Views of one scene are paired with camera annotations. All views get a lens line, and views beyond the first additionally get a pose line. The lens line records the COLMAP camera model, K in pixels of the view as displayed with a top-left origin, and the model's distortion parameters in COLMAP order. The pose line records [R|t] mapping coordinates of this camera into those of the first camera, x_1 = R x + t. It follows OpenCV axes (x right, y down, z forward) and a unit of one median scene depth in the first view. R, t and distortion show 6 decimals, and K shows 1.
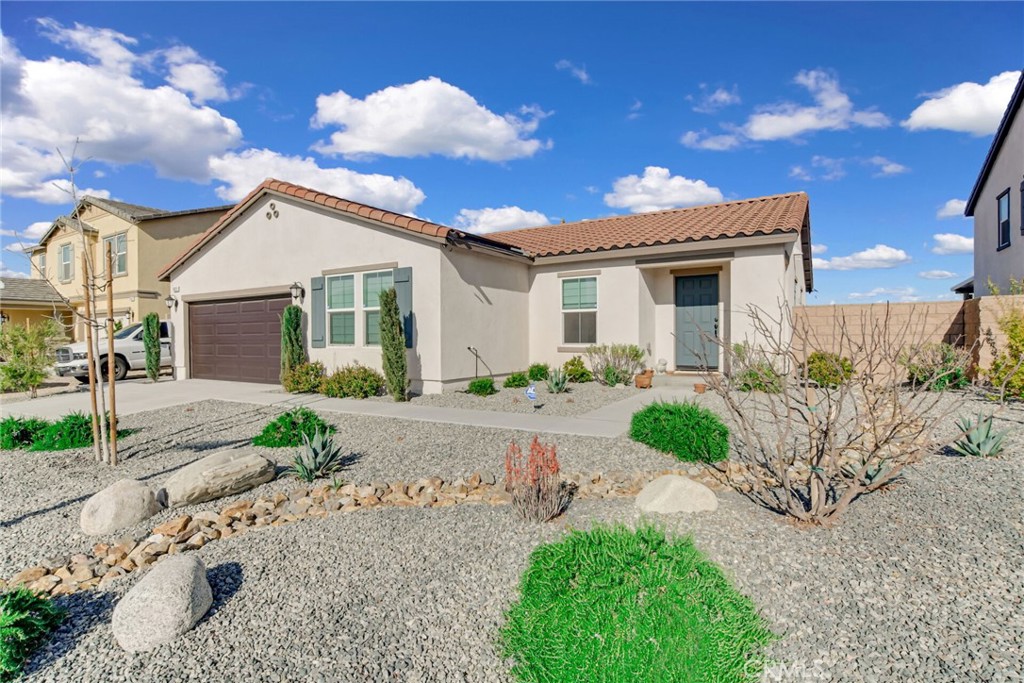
lens RADIAL K [[451.7, 0, 511.6], [0, 451.7, 344.8], [0, 0, 1]] dist [-0.014669, 0.000461]
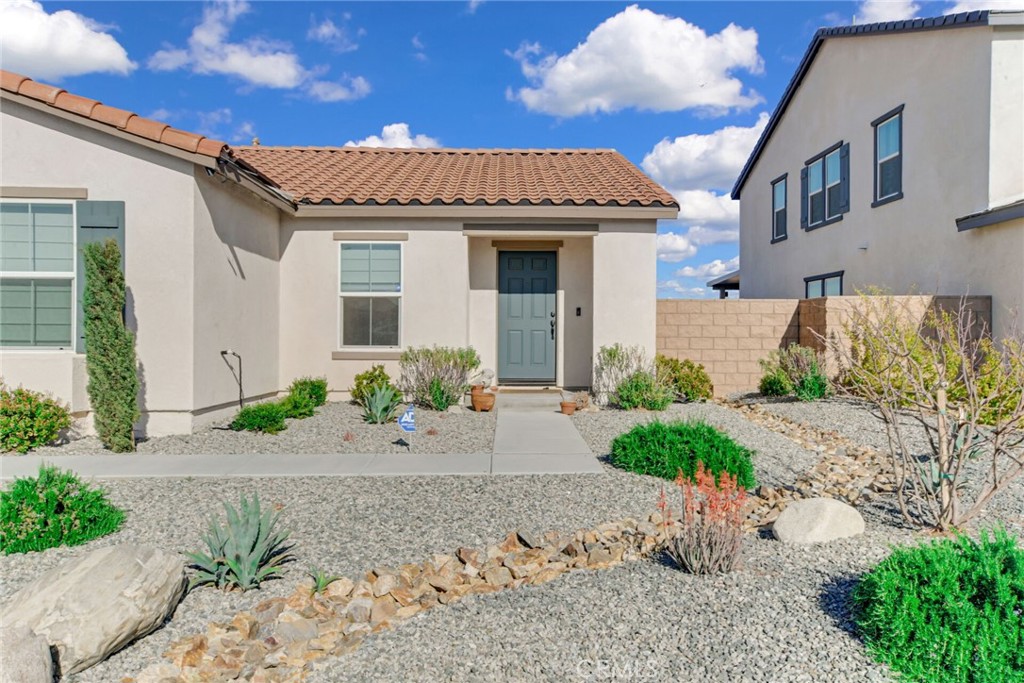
lens RADIAL K [[737.5, 0, 463.4], [0, 737.5, 340.8], [0, 0, 1]] dist [0.008170, 0.006224]
pose [[0.878786, 0.008960, 0.477131, -0.241905], [-0.002338, 0.999893, -0.014471, 0.004791], [-0.477210, 0.011602, 0.878713, 0.027158]]
